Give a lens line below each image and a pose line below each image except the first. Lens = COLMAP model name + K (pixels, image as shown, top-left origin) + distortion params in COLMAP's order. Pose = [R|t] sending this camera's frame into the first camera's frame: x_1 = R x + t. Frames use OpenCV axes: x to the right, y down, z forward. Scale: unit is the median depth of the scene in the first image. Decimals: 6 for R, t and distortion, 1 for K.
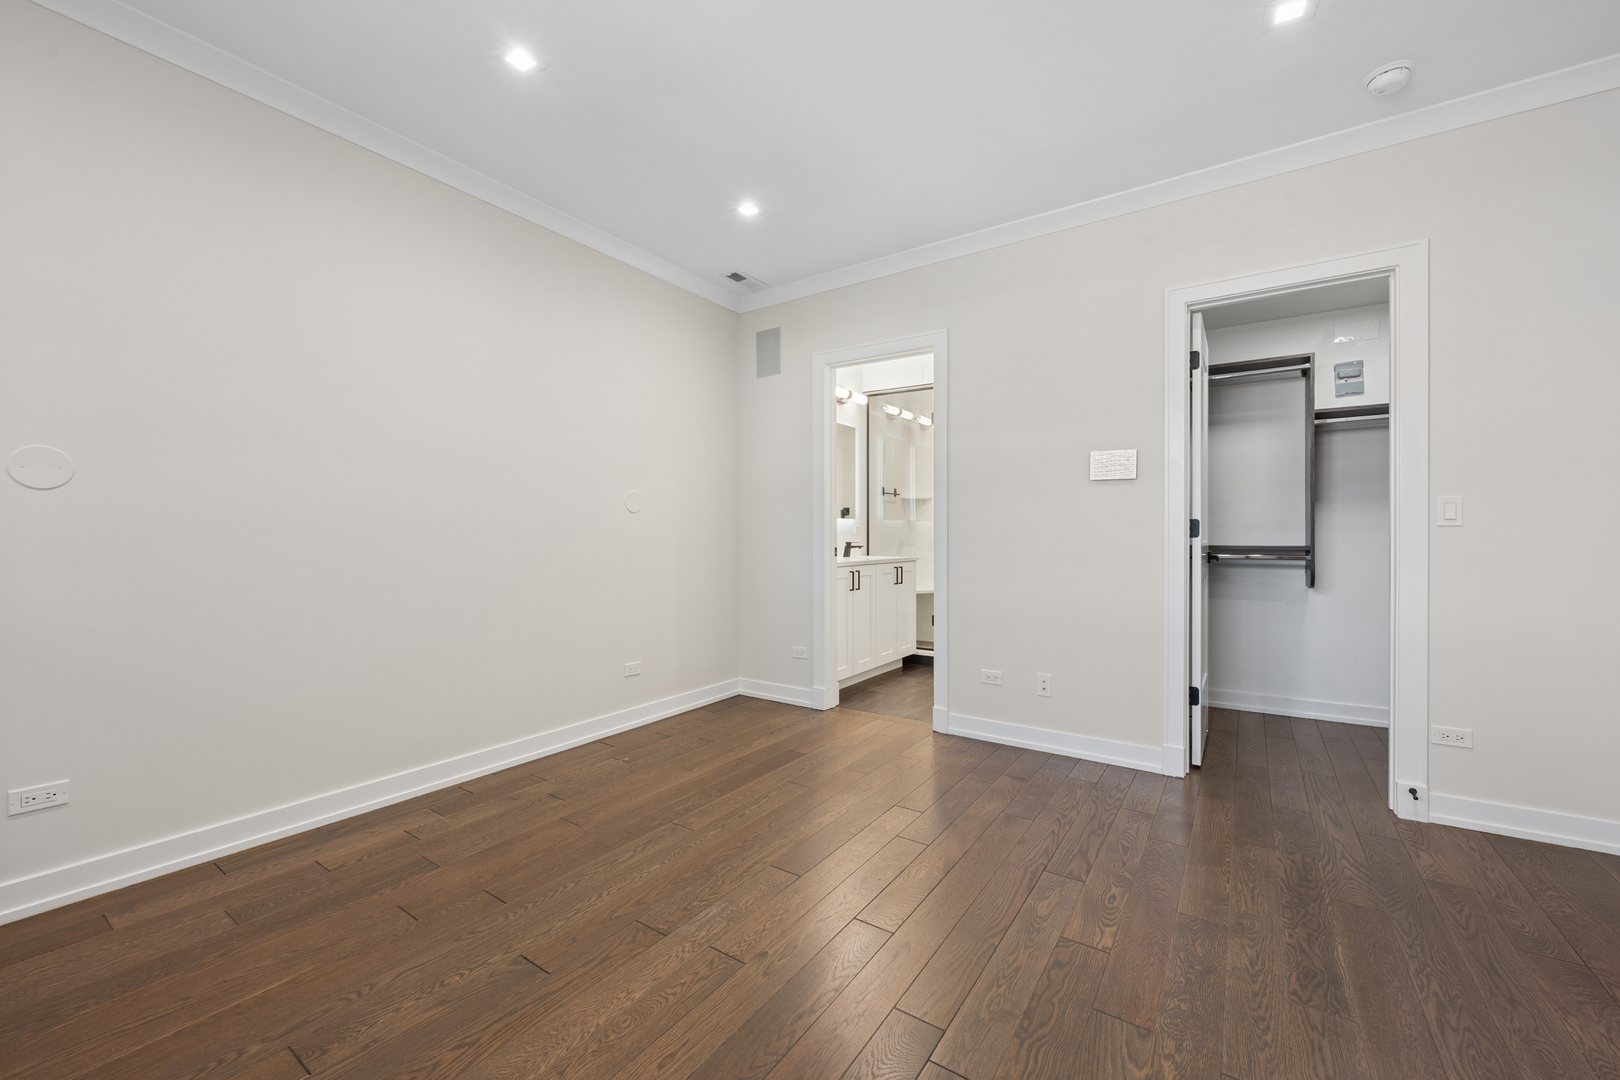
lens RADIAL K [[645.3, 0, 808.5], [0, 645.3, 532.5], [0, 0, 1]] dist [-0.000182, -0.000230]
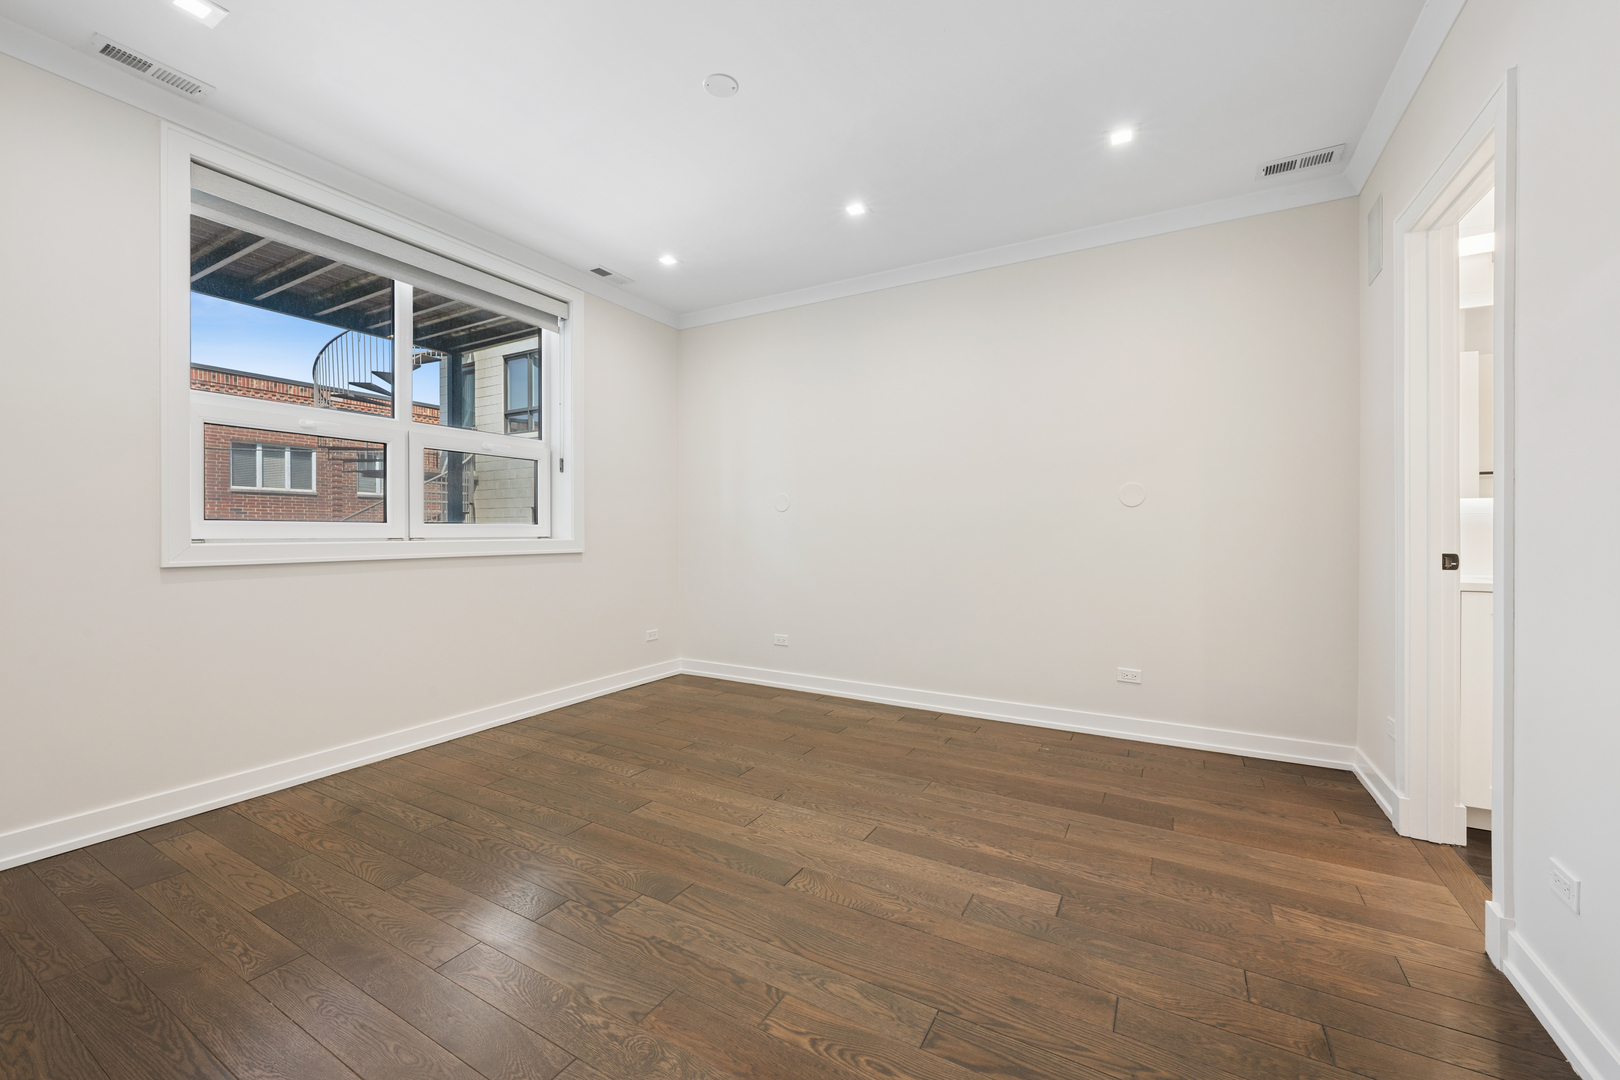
lens RADIAL K [[645.3, 0, 812.1], [0, 645.3, 534.7], [0, 0, 1]] dist [-0.000182, -0.000230]
pose [[0.071181, 0.005327, -0.997449, 0.911003], [0.004263, 0.999975, 0.005644, 0.001809], [0.997454, -0.004654, 0.071156, 0.705378]]
